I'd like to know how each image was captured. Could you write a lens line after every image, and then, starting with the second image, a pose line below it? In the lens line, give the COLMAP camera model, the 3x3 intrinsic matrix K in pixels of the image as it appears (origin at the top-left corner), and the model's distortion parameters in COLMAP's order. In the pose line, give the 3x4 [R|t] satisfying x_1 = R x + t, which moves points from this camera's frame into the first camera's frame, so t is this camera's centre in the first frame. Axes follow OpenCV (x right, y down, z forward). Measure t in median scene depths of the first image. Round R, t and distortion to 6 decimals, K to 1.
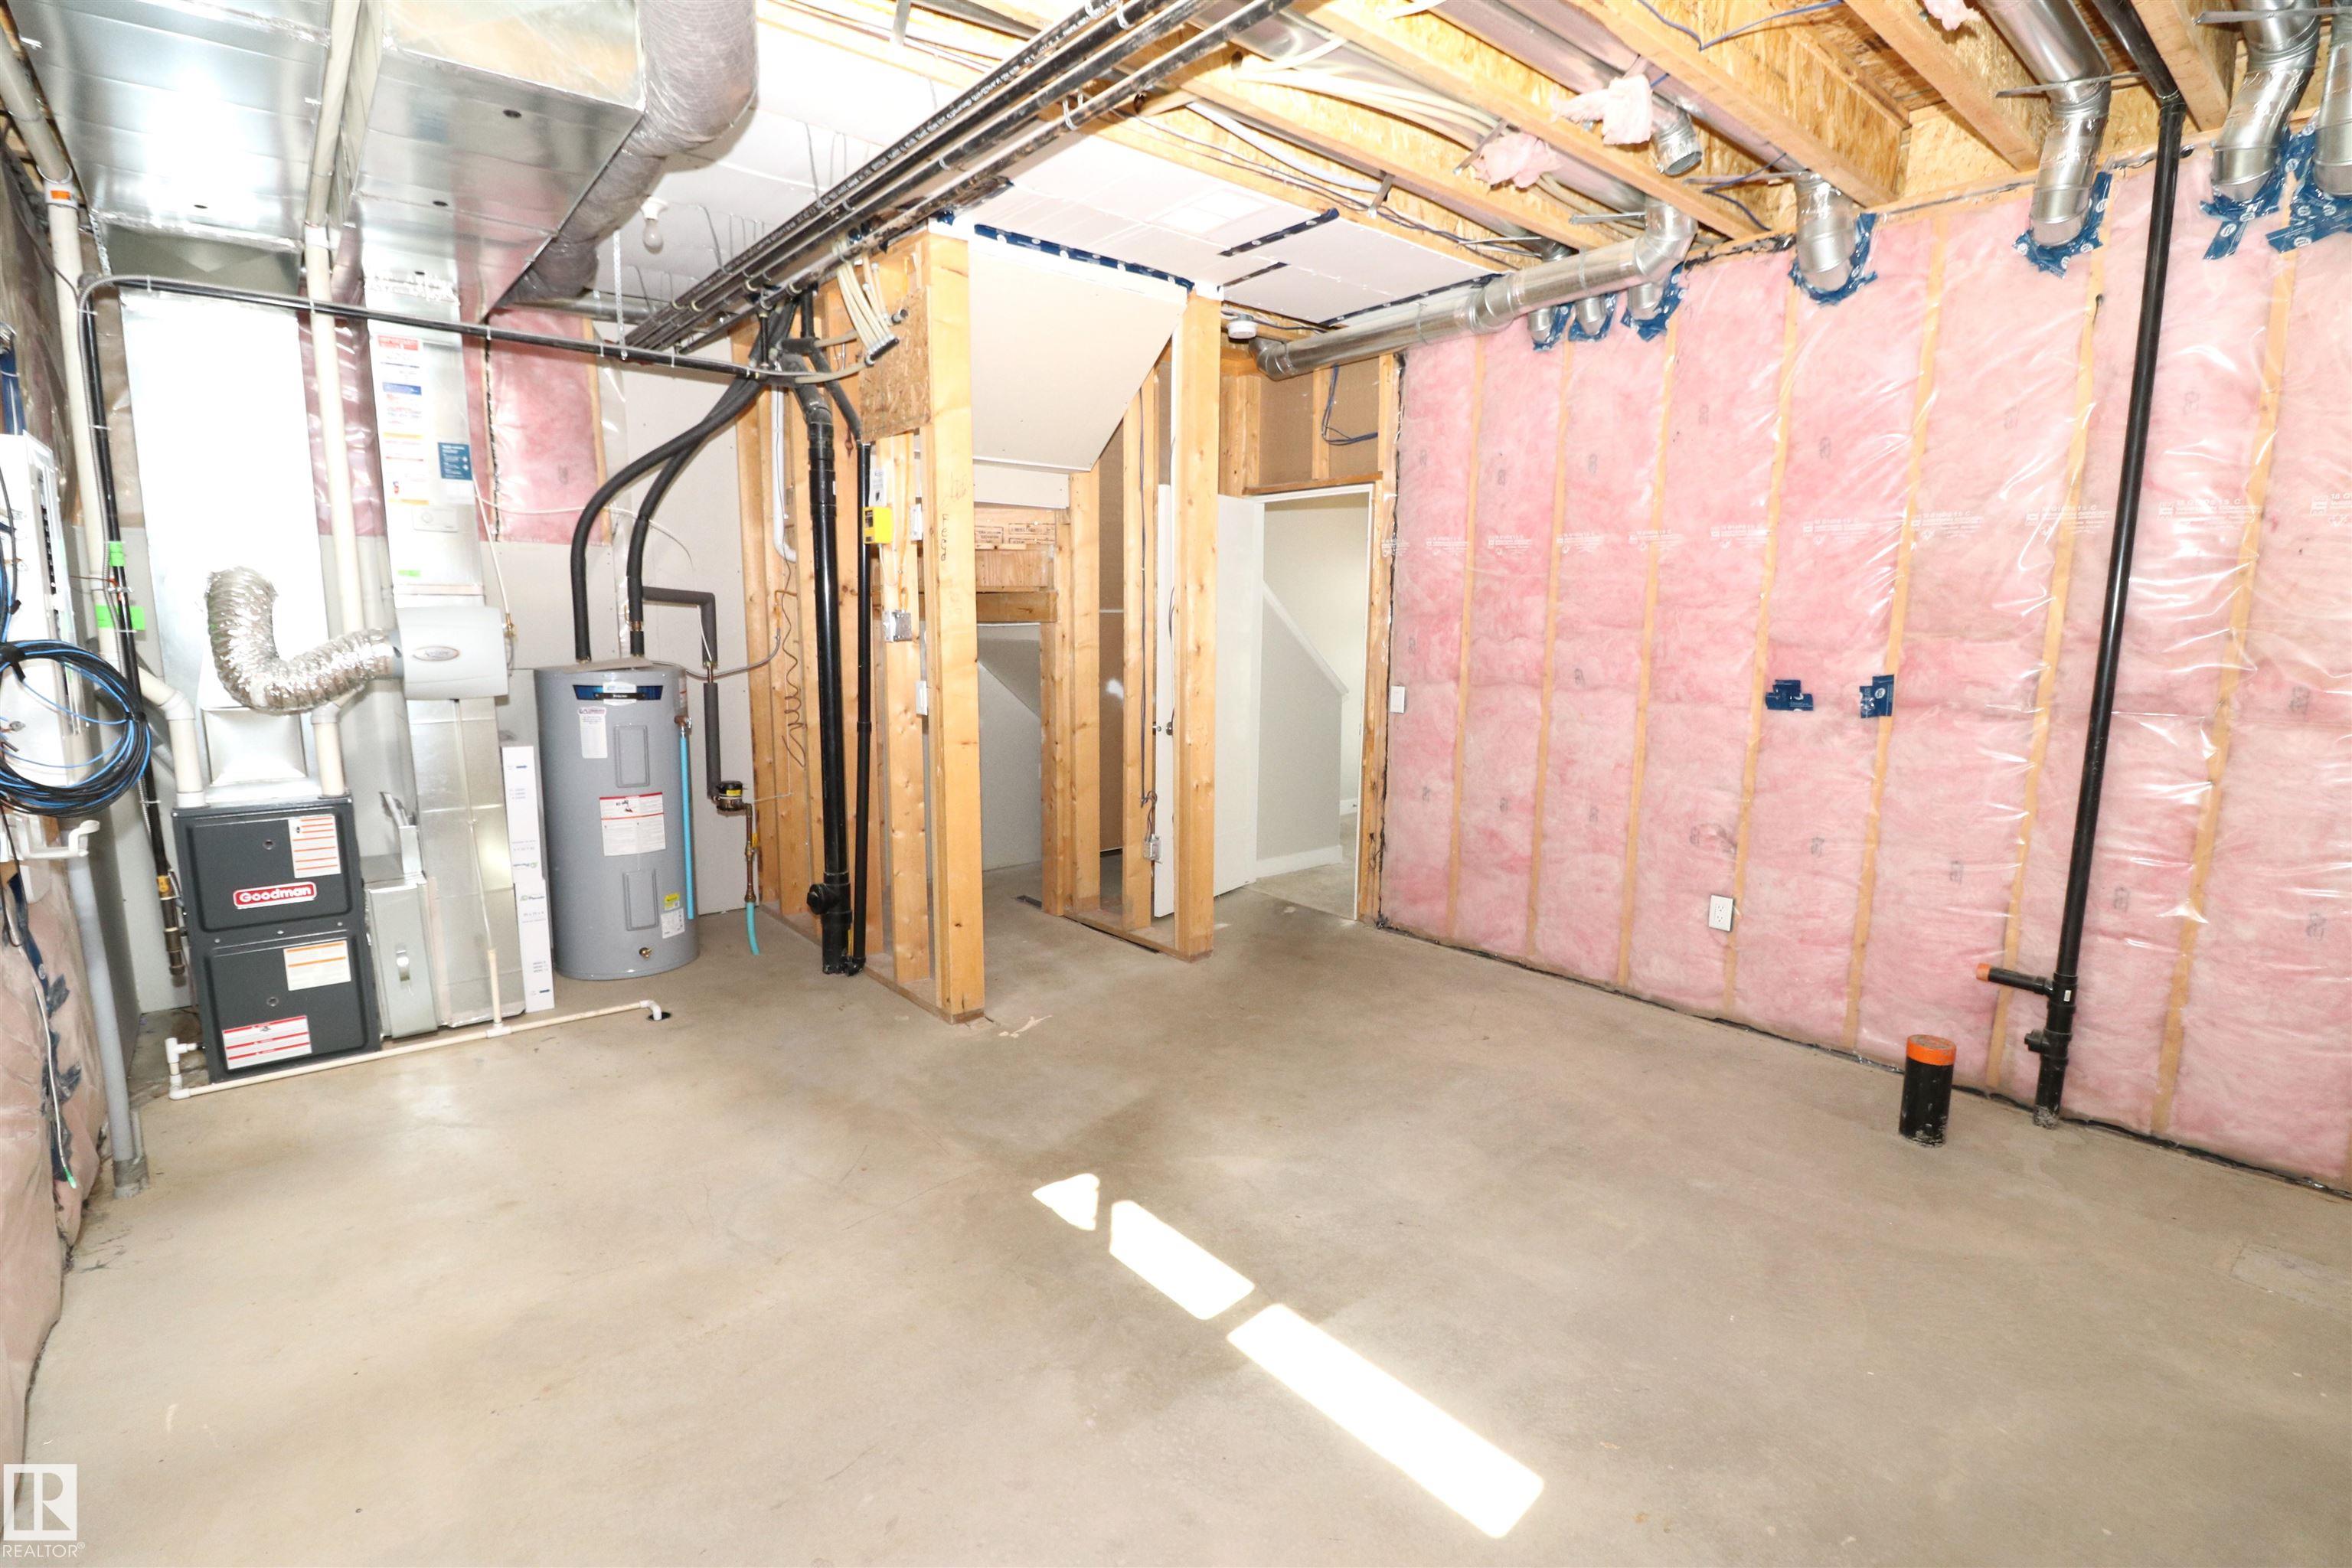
lens RADIAL K [[1090.4, 0, 1165.5], [0, 1090.4, 787.3], [0, 0, 1]] dist [-0.001483, -0.010572]
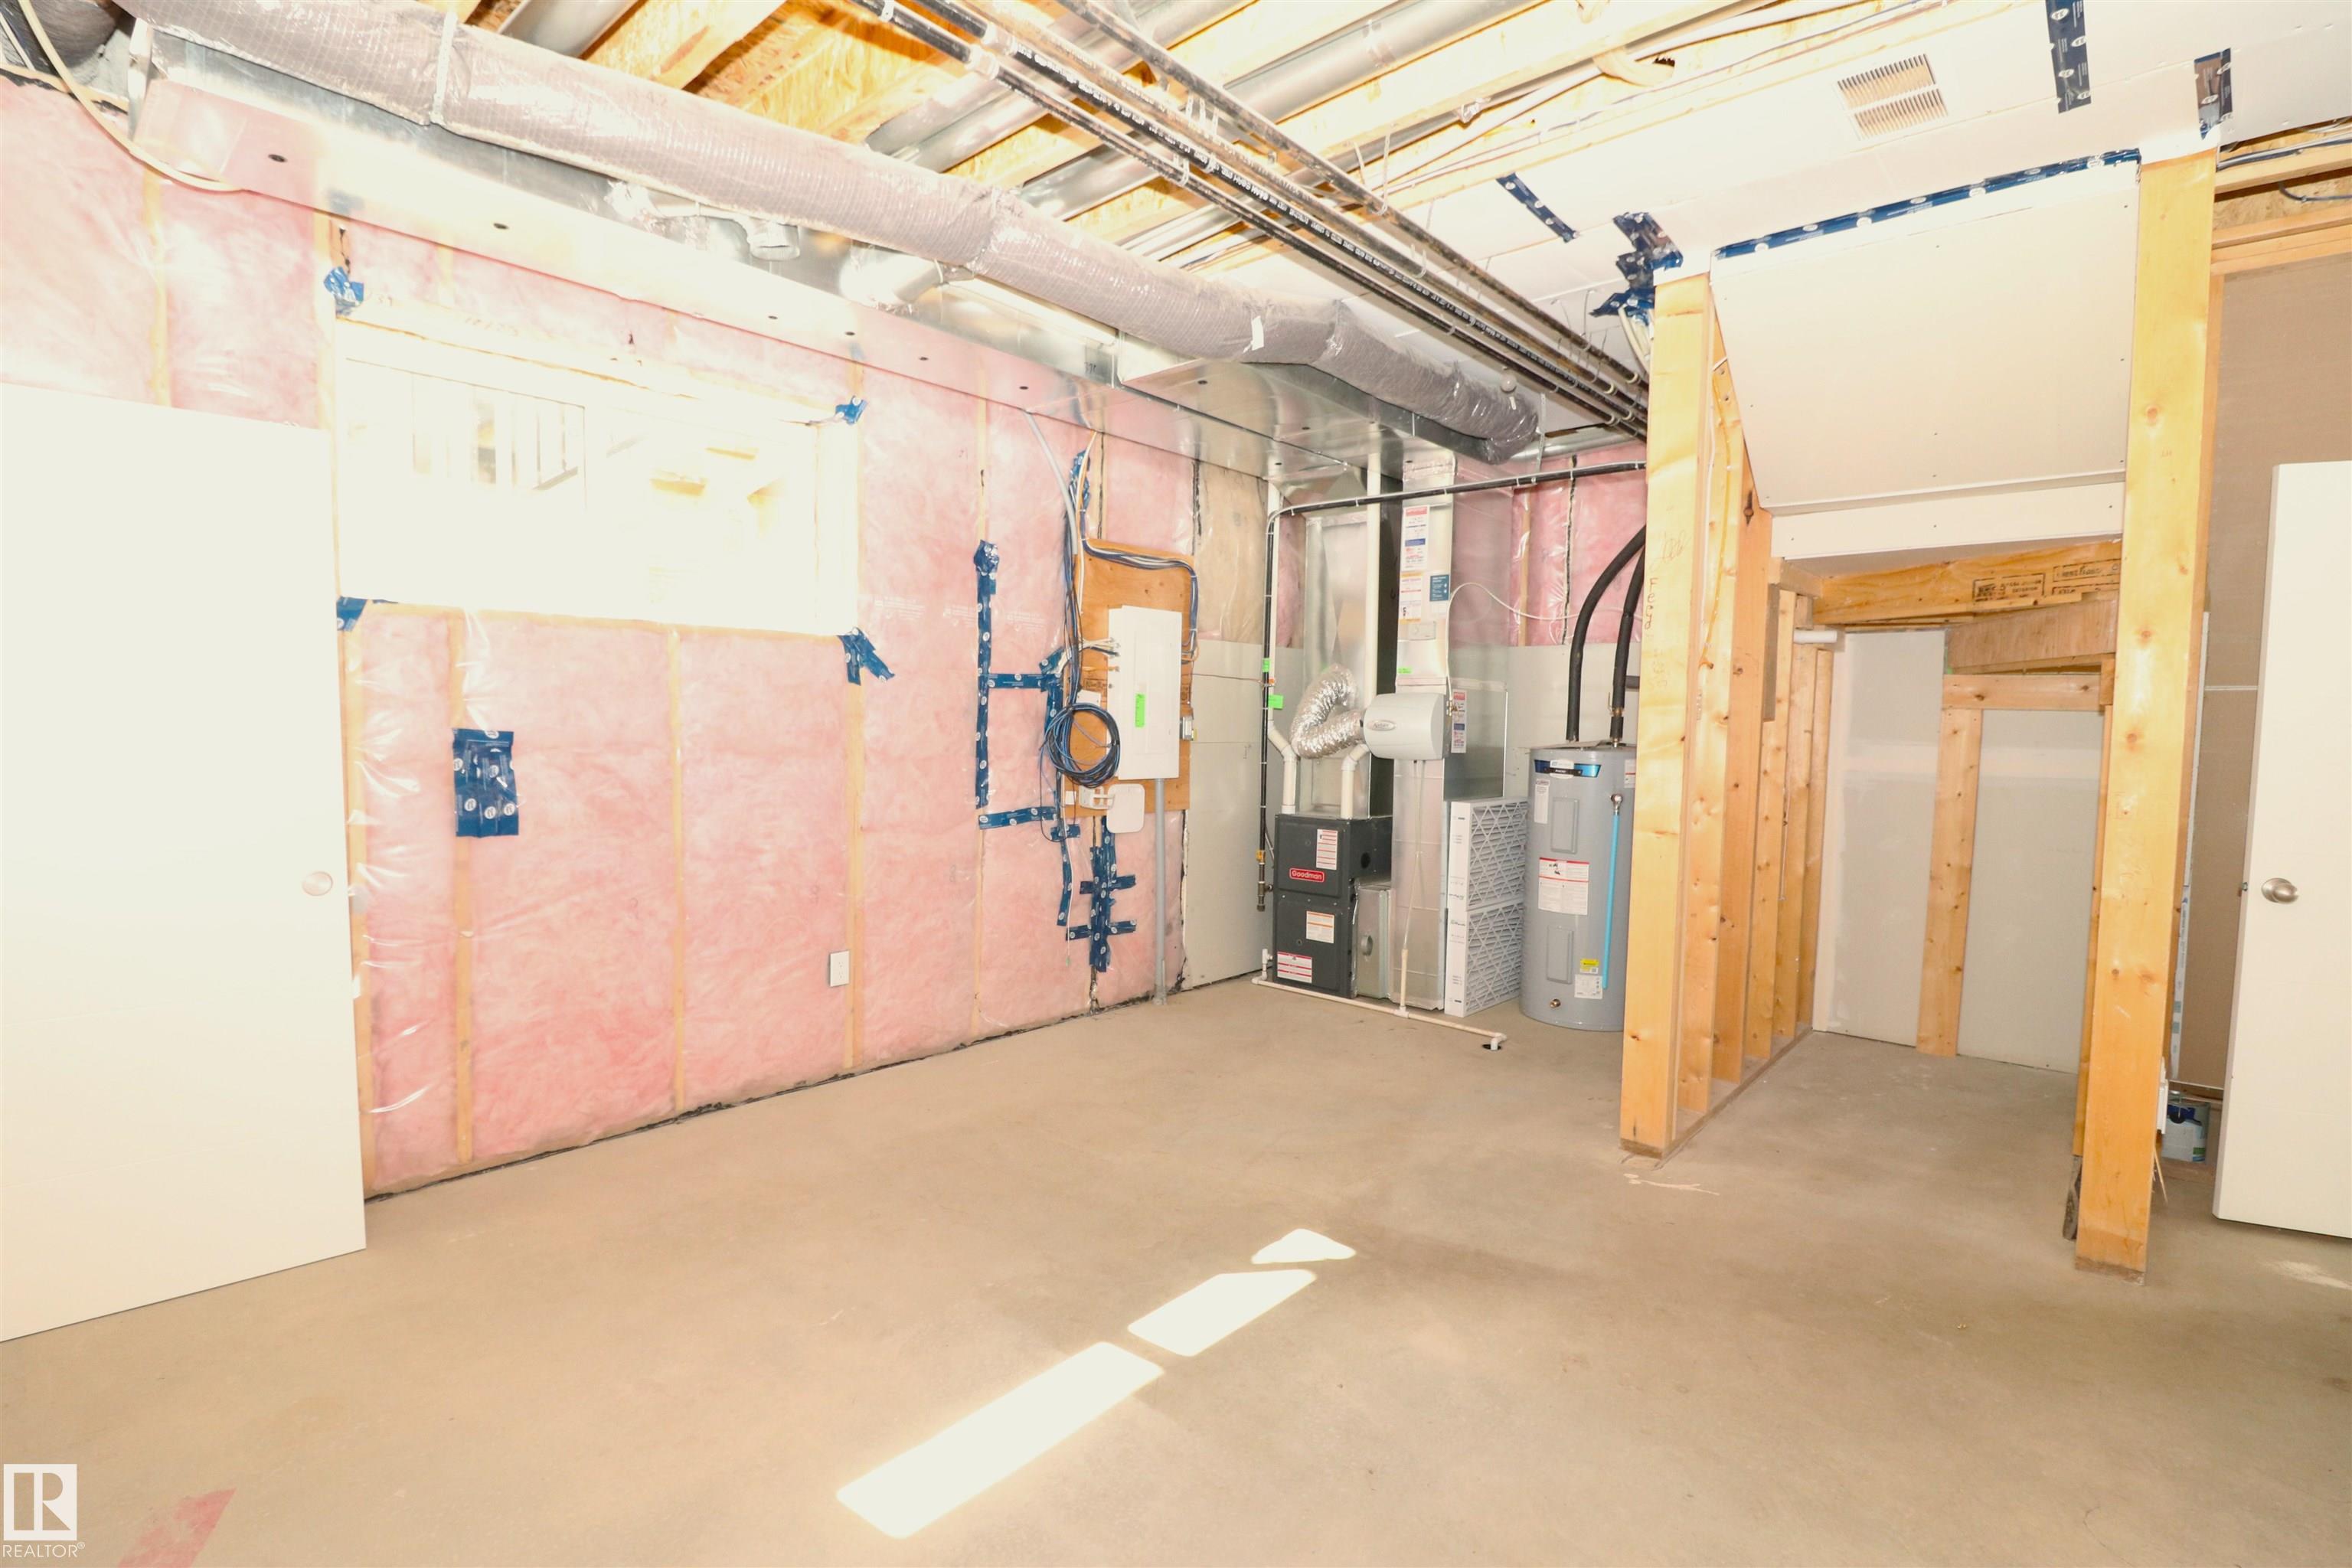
lens RADIAL K [[1094.6, 0, 1170.5], [0, 1094.6, 786.9], [0, 0, 1]] dist [0.008145, -0.015903]
pose [[0.146985, 0.055872, -0.987559, 0.692968], [-0.168495, 0.985225, 0.030661, -0.041646], [0.974682, 0.161892, 0.154228, 0.524327]]
